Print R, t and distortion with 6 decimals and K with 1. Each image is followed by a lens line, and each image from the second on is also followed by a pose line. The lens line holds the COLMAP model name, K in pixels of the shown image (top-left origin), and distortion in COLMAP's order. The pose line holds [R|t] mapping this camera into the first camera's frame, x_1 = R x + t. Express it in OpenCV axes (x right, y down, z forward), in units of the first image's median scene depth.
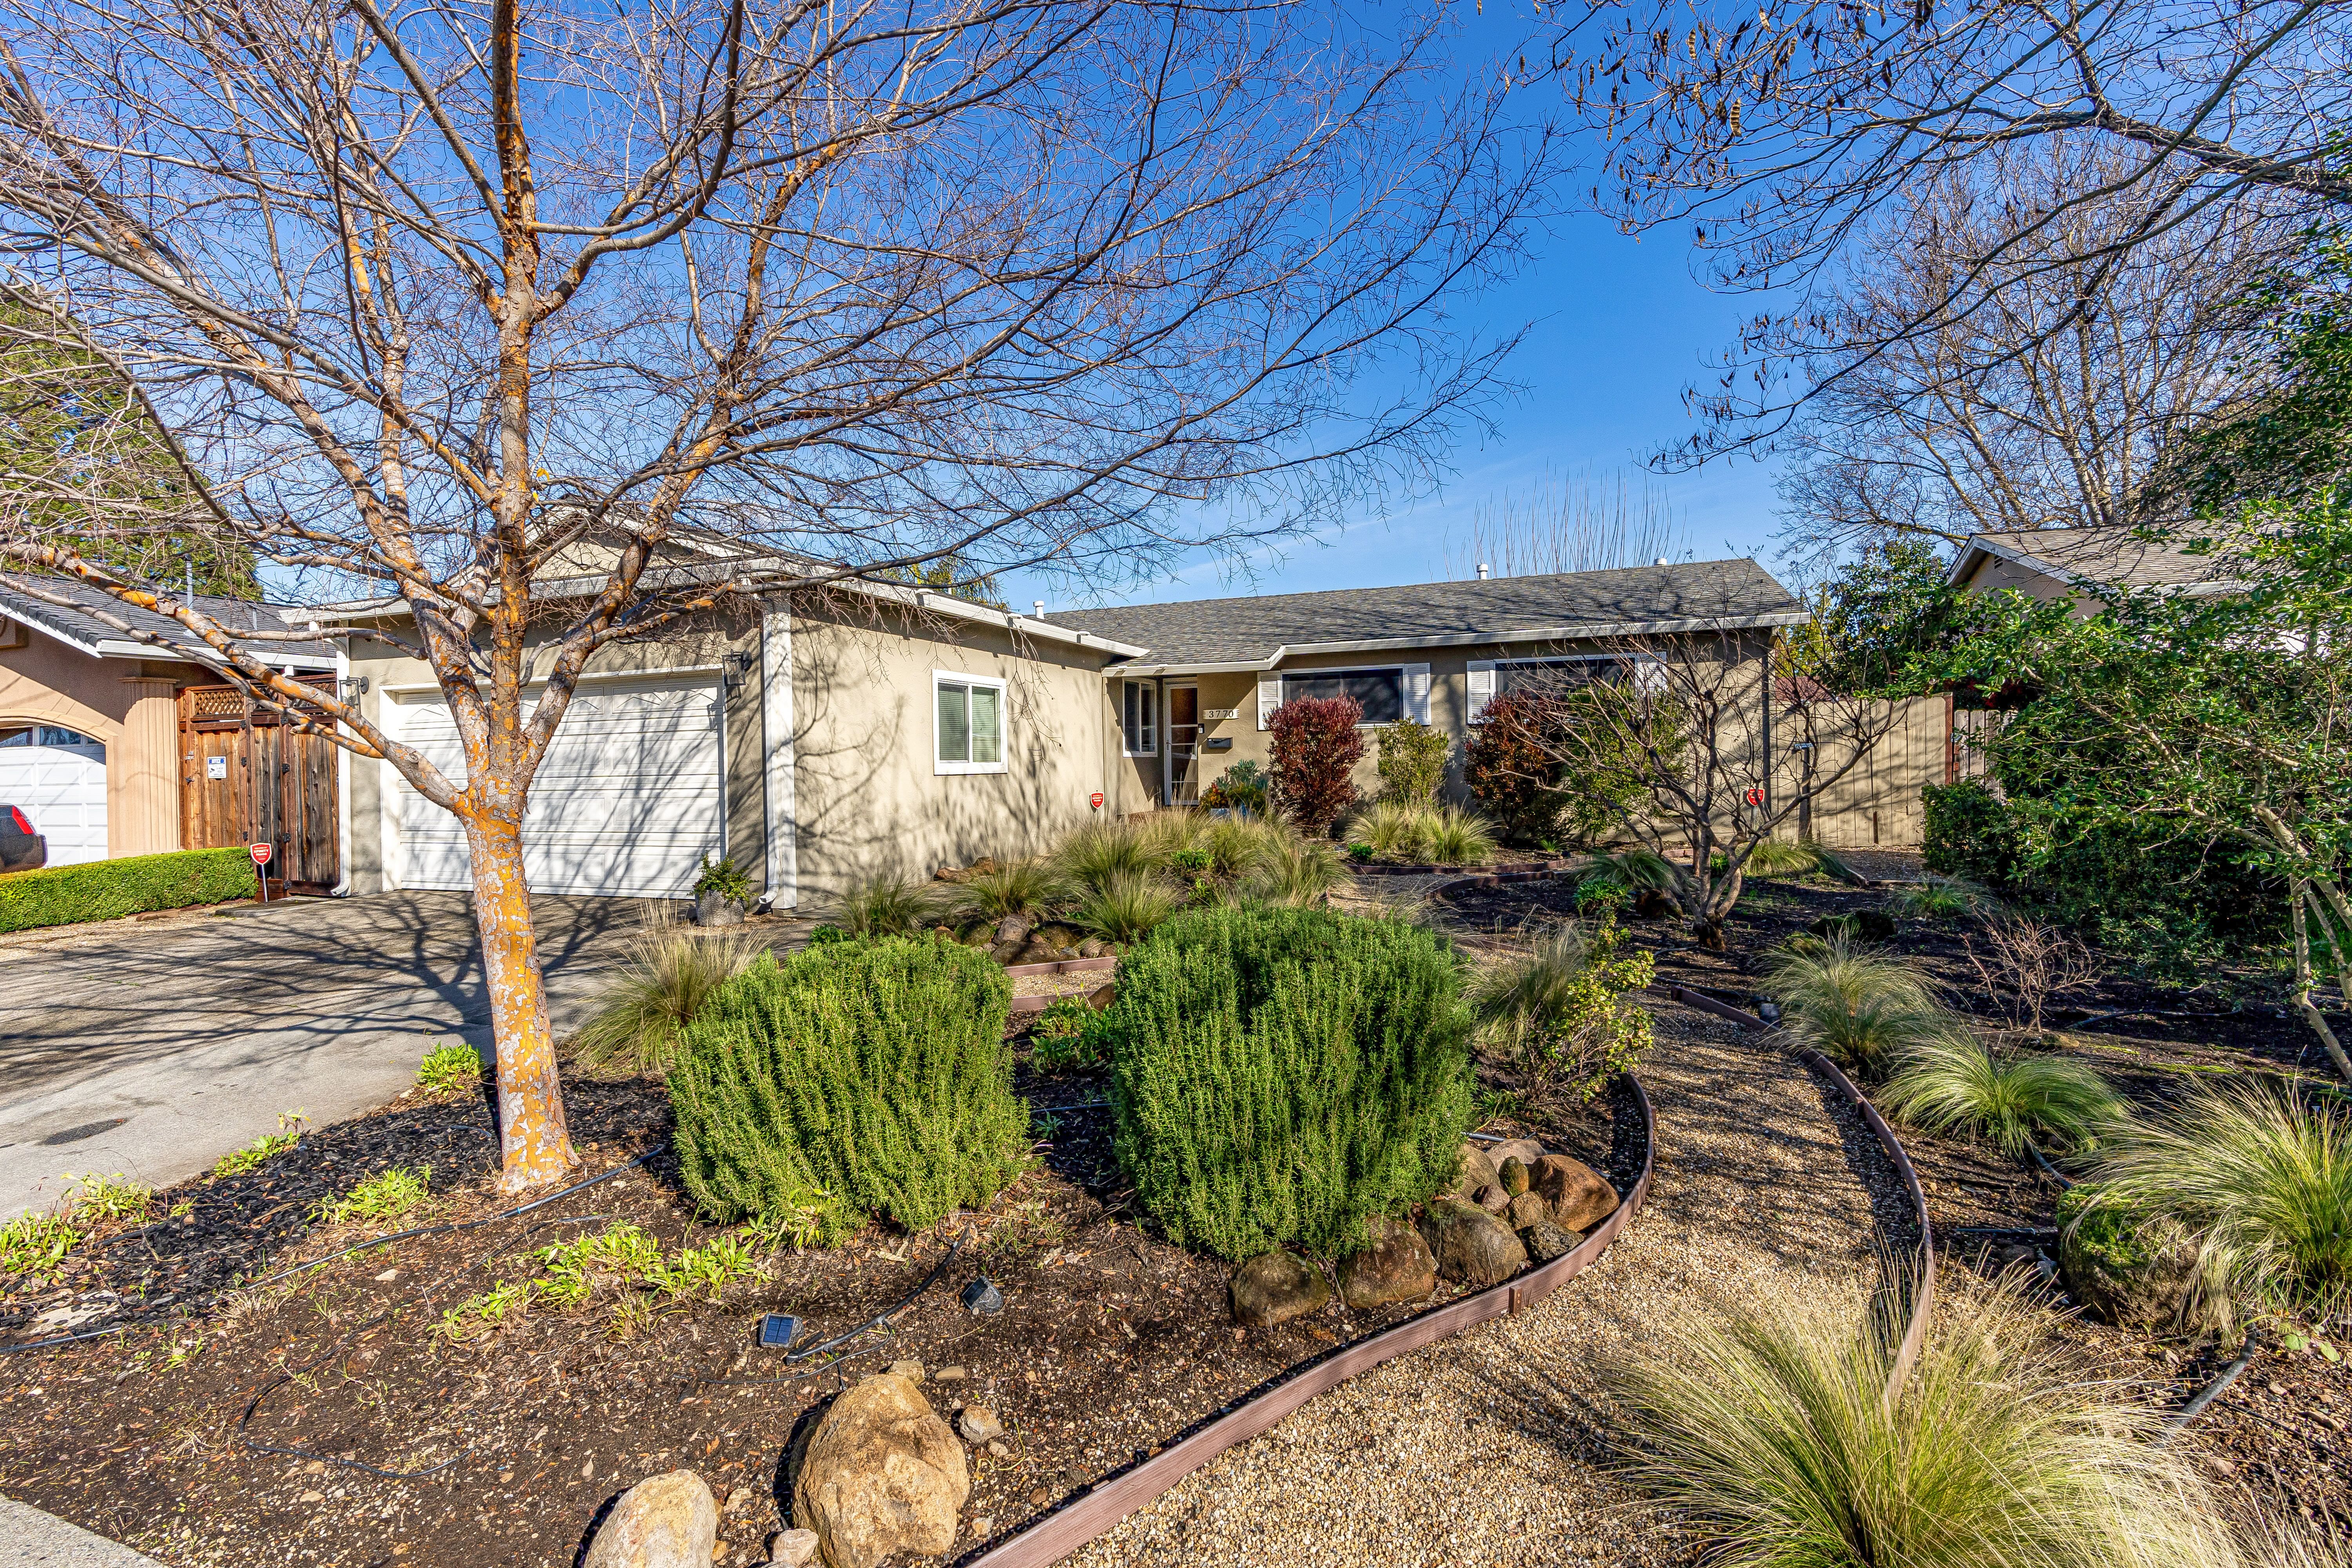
lens RADIAL K [[1019.9, 0, 1175.6], [0, 1019.9, 725.6], [0, 0, 1]] dist [-0.000175, -0.000005]
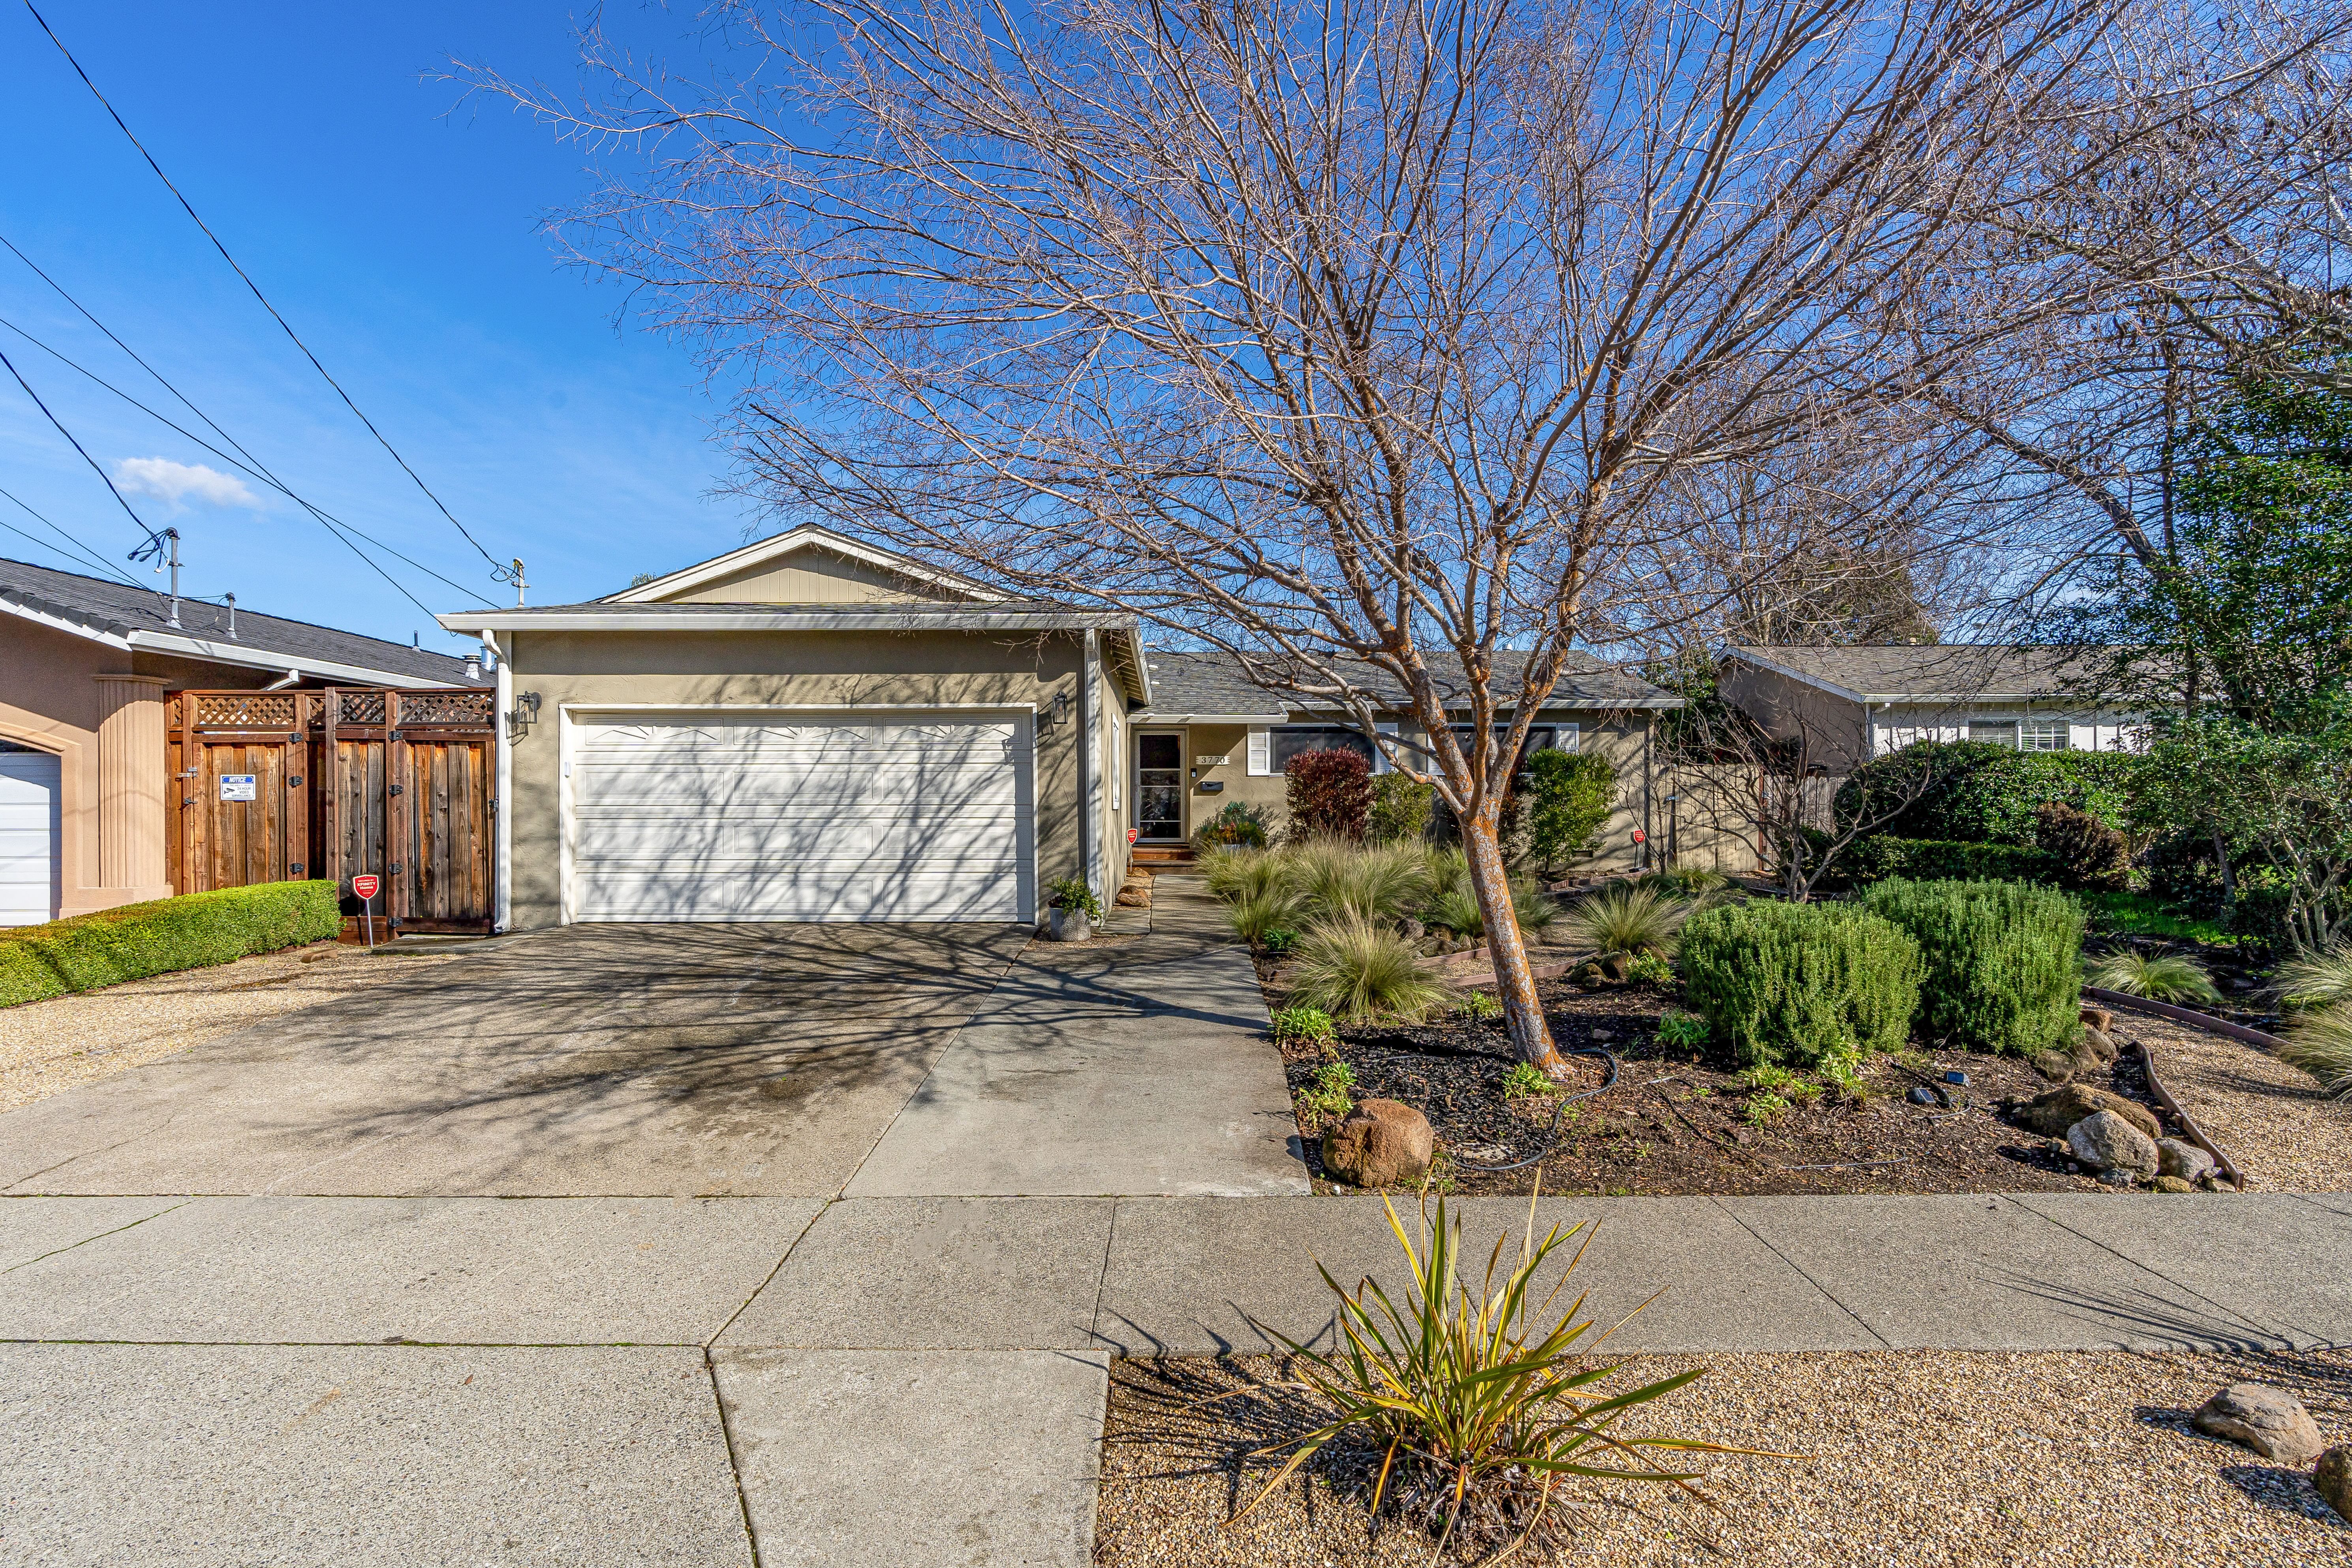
lens RADIAL K [[1061.9, 0, 1146.6], [0, 1061.9, 768.7], [0, 0, 1]] dist [-0.005620, 0.000244]
pose [[0.939909, 0.028989, 0.340192, -0.654035], [-0.028491, 0.999573, -0.006461, 0.012200], [-0.340234, -0.003619, 0.940334, -0.093775]]
